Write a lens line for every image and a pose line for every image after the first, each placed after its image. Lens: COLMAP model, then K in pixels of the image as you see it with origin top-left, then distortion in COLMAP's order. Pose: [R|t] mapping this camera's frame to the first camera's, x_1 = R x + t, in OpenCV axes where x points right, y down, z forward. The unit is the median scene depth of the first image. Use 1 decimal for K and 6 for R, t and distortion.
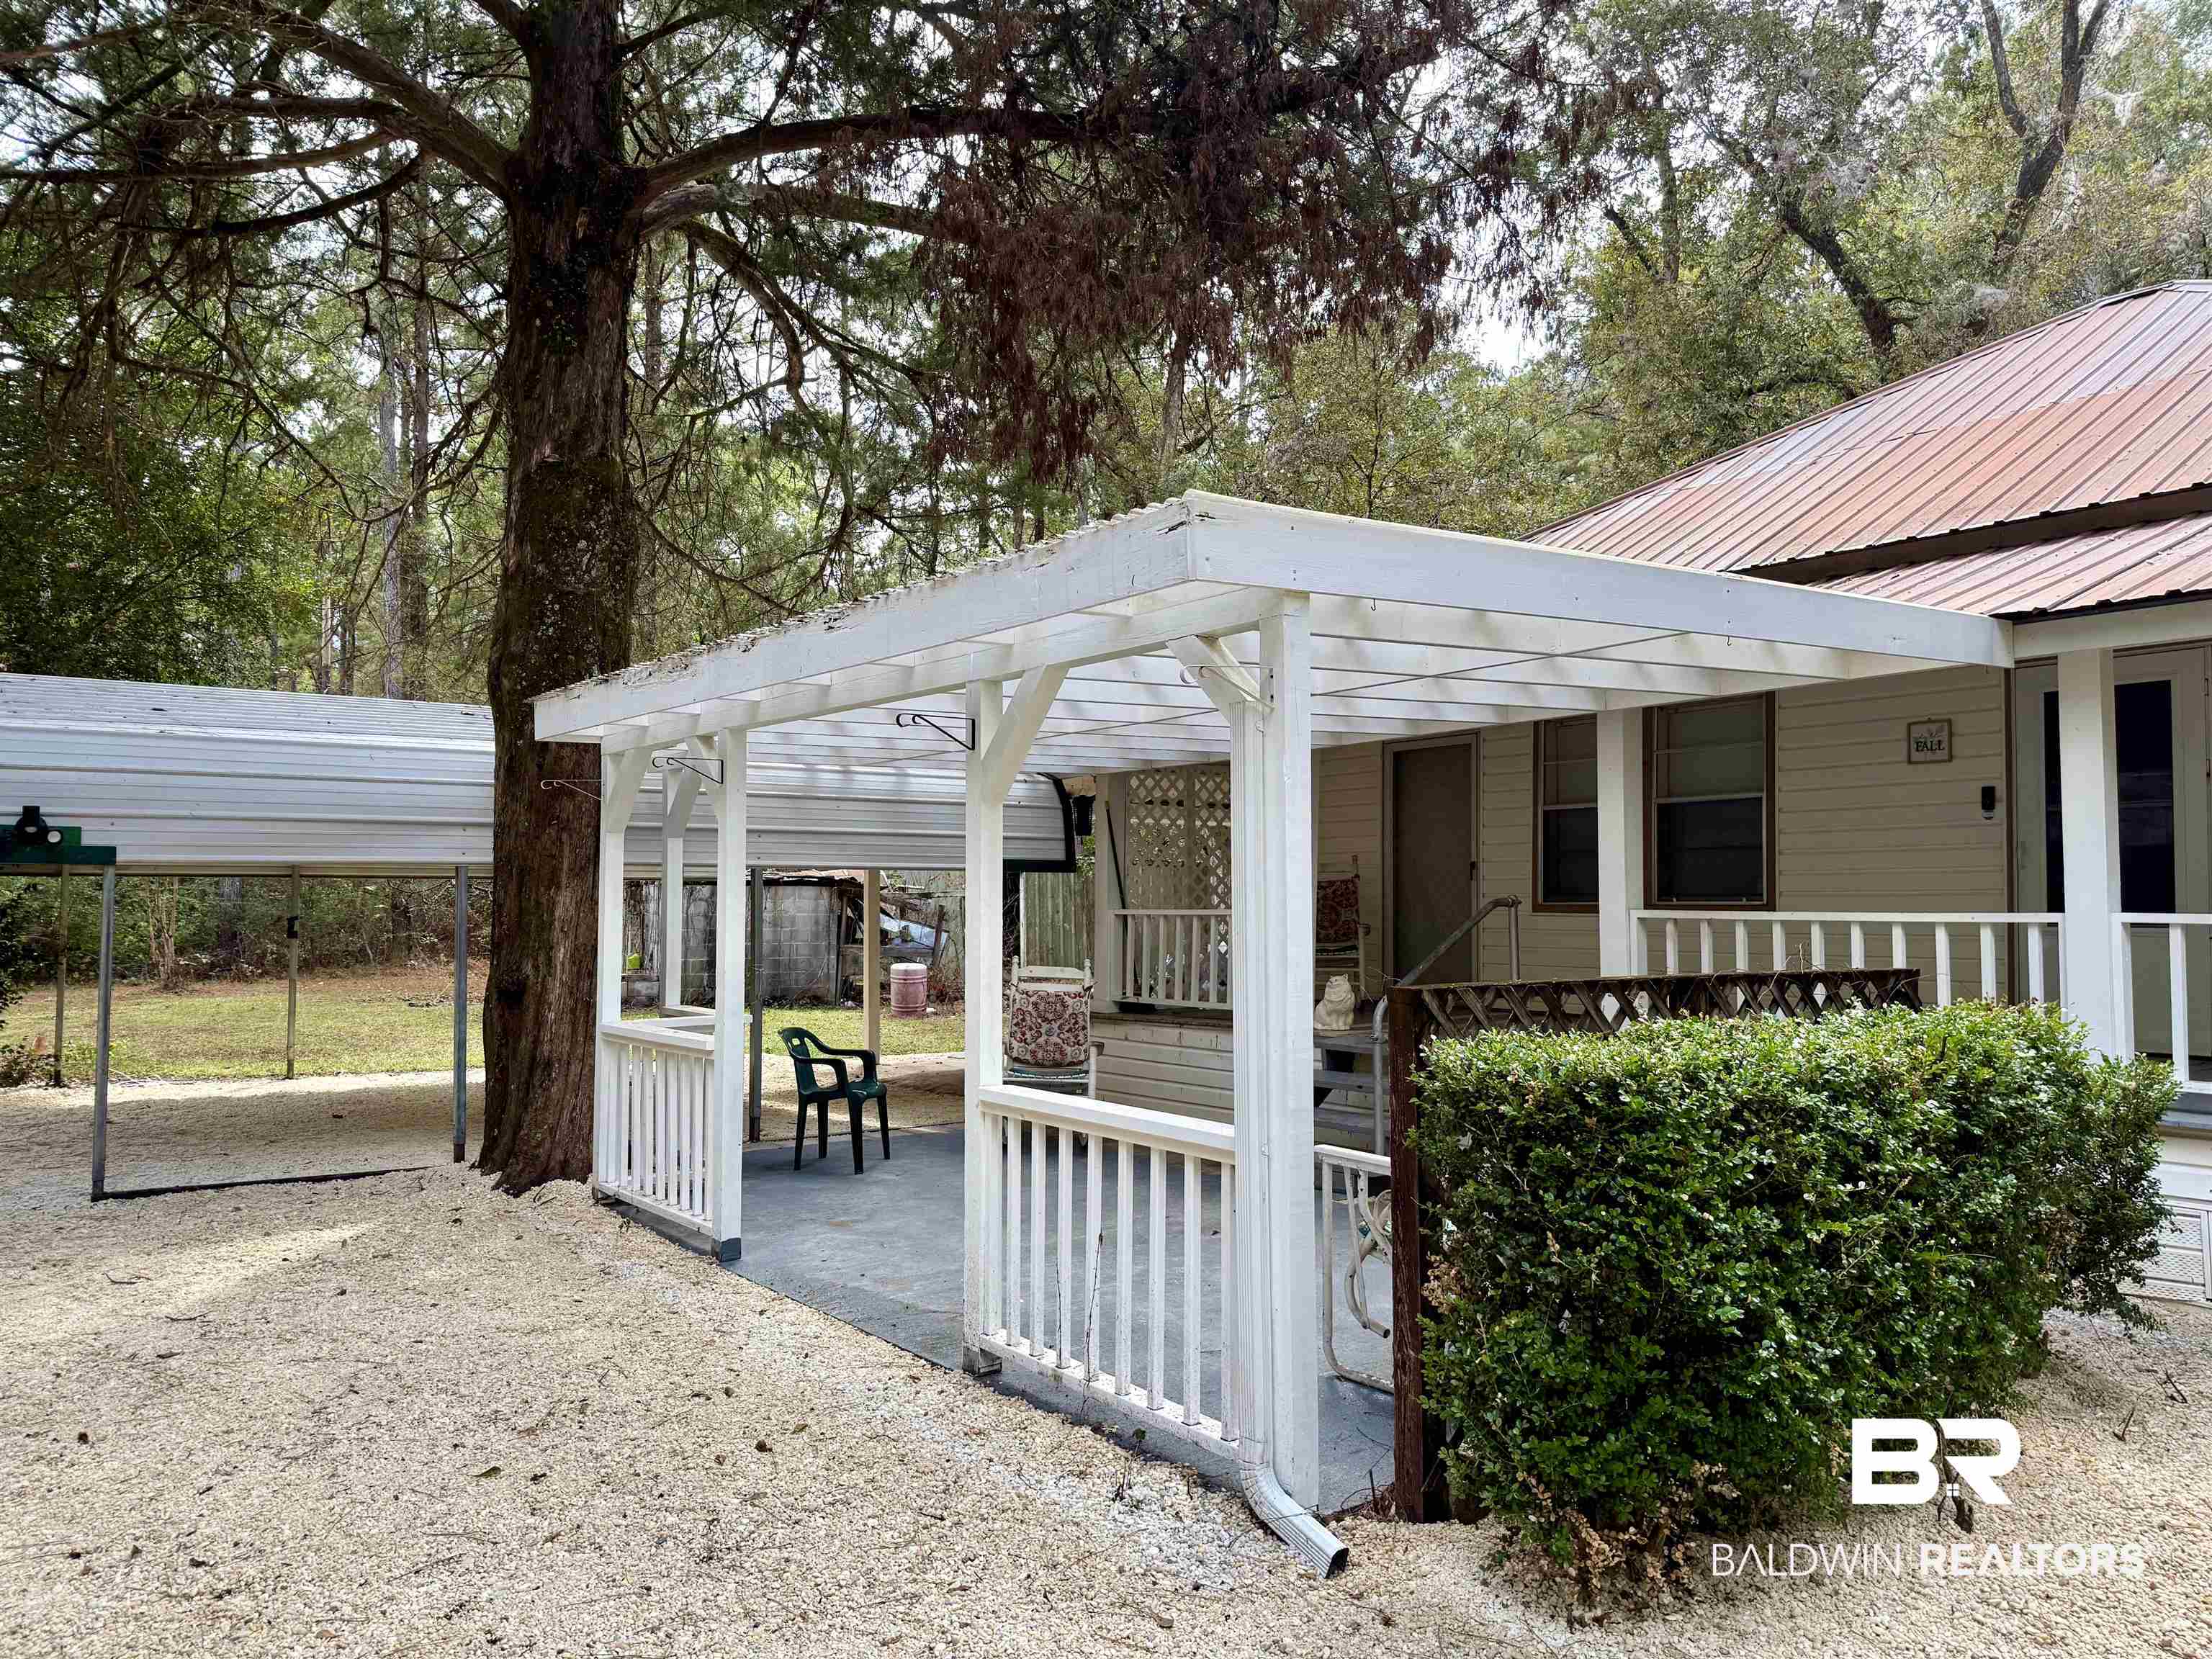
lens RADIAL K [[1549.9, 0, 1106.0], [0, 1549.9, 829.5], [0, 0, 1]] dist [0.111088, 0.000636]
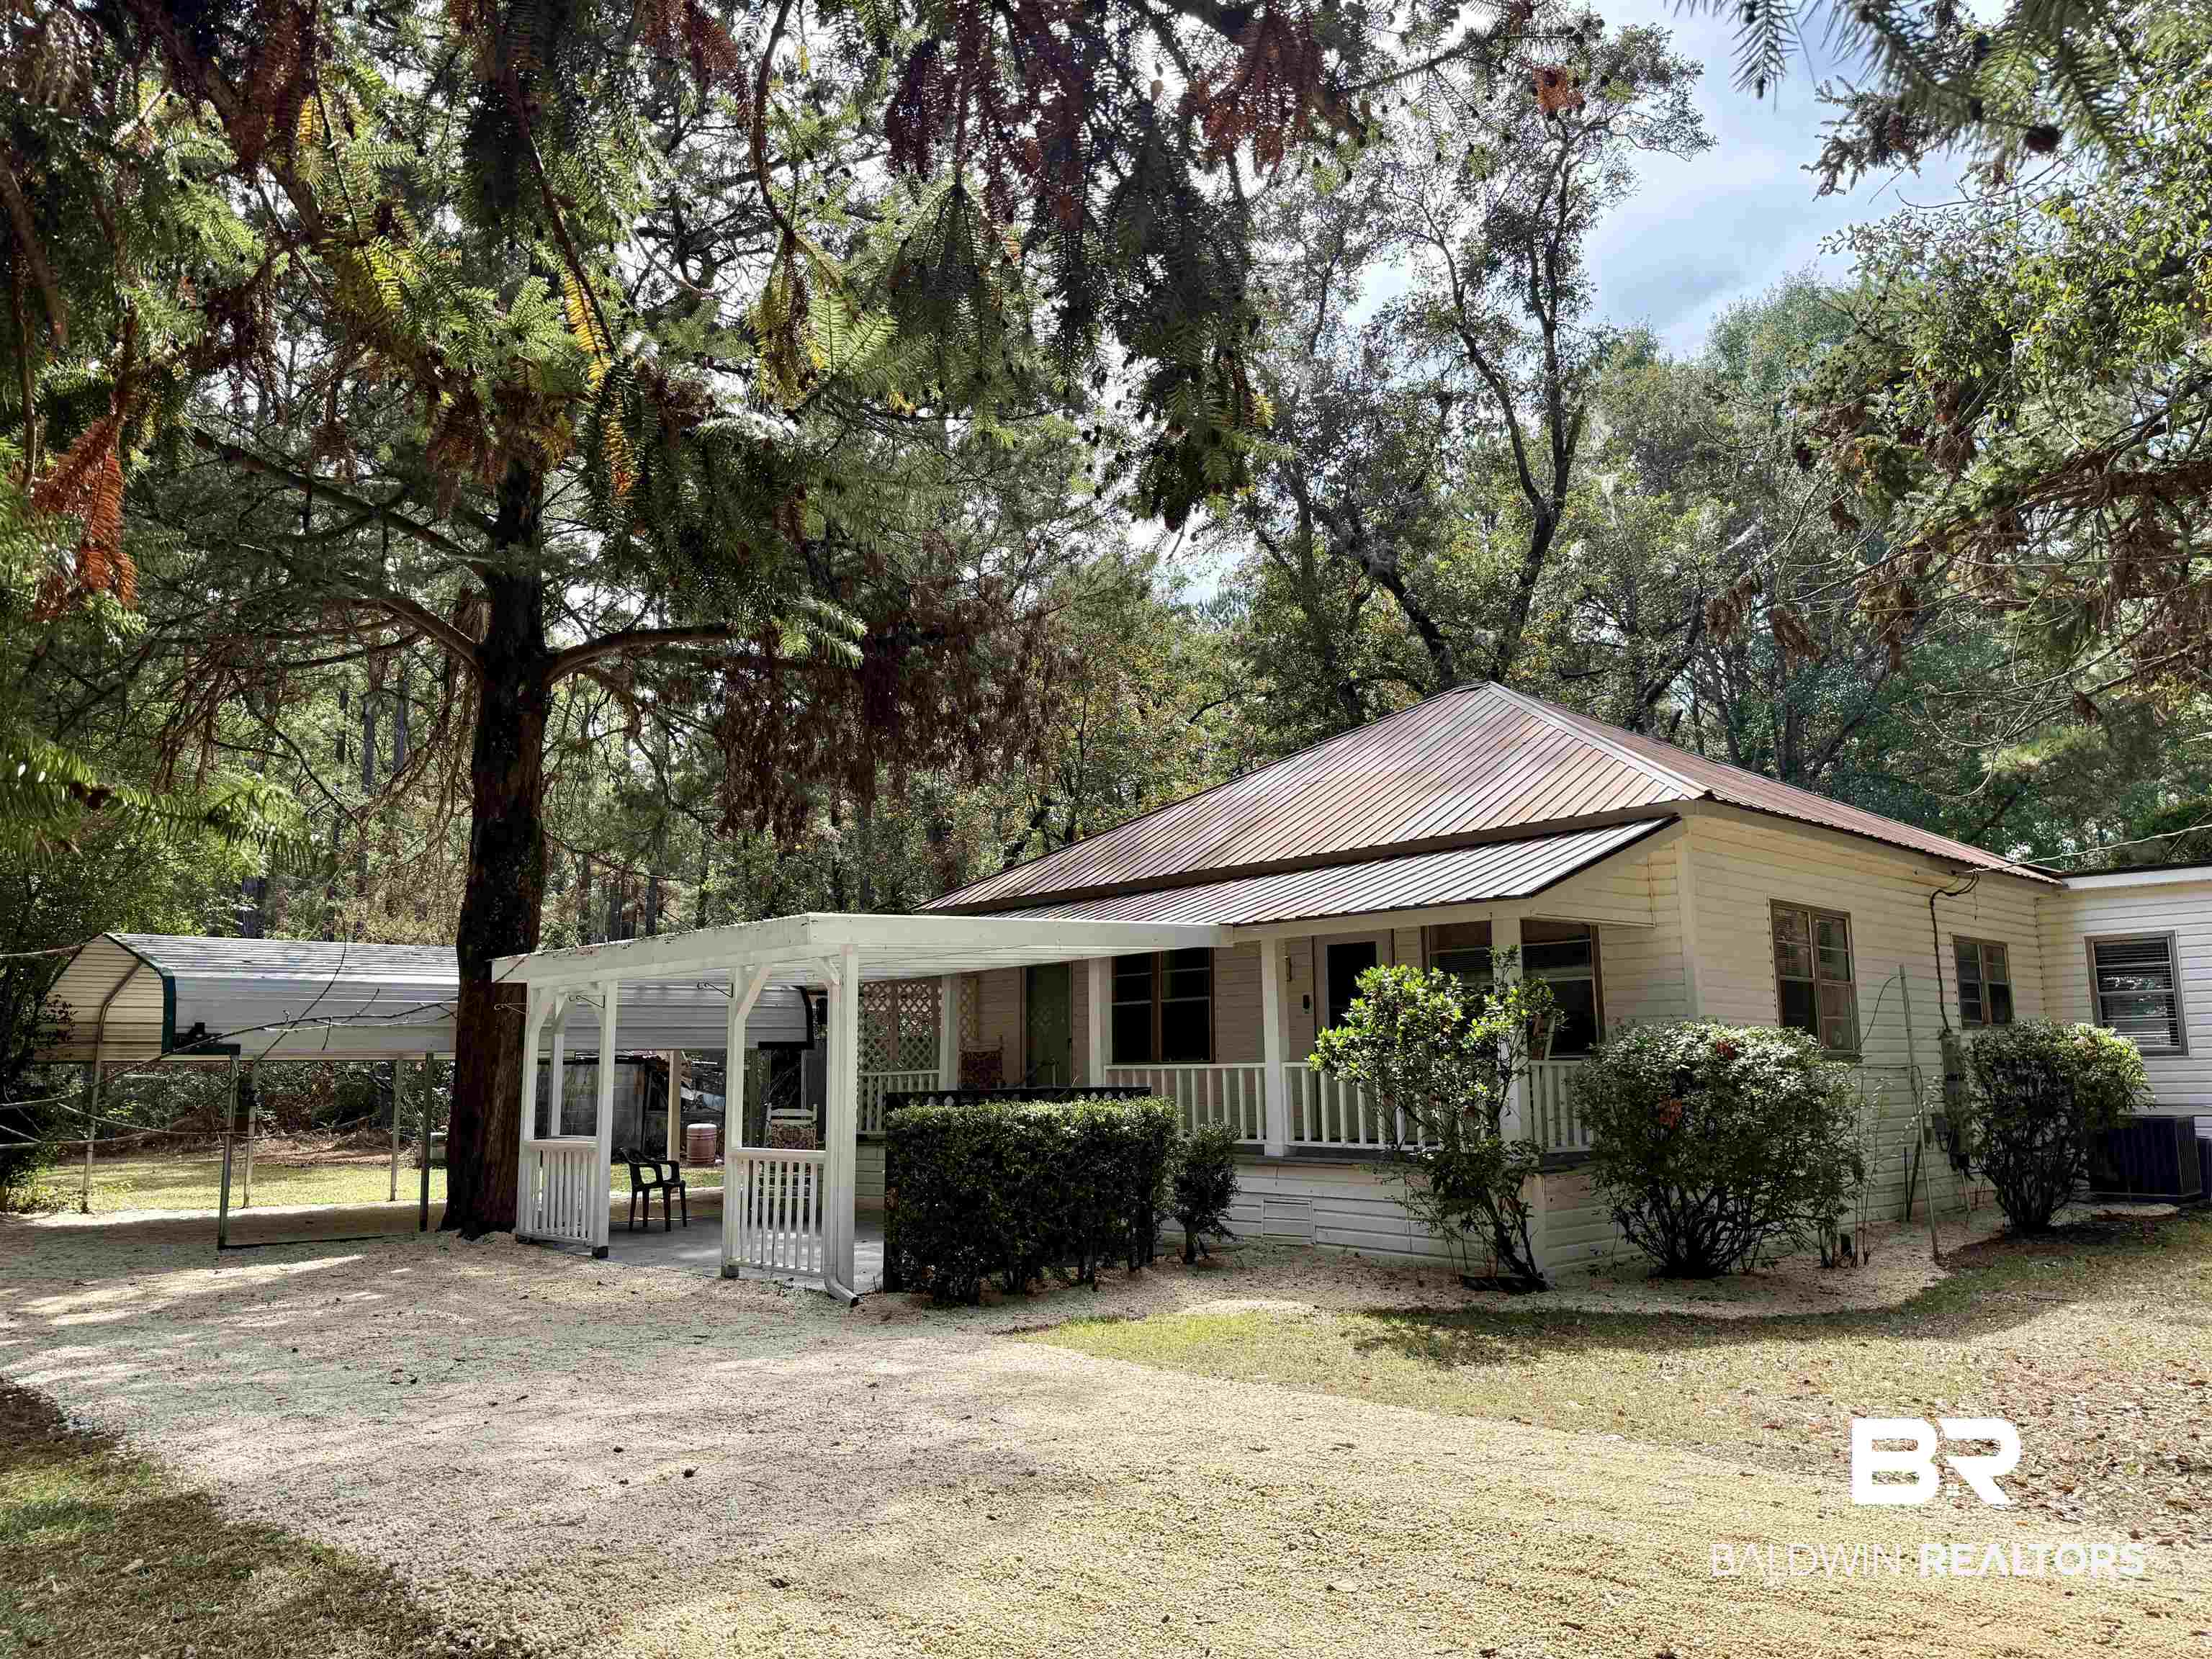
lens RADIAL K [[1532.3, 0, 1090.8], [0, 1532.3, 840.8], [0, 0, 1]] dist [0.047693, -0.079976]
pose [[0.993180, 0.000252, 0.116590, 0.108399], [0.011846, 0.994604, -0.103067, -0.025492], [-0.115986, 0.103745, 0.987818, -0.786700]]
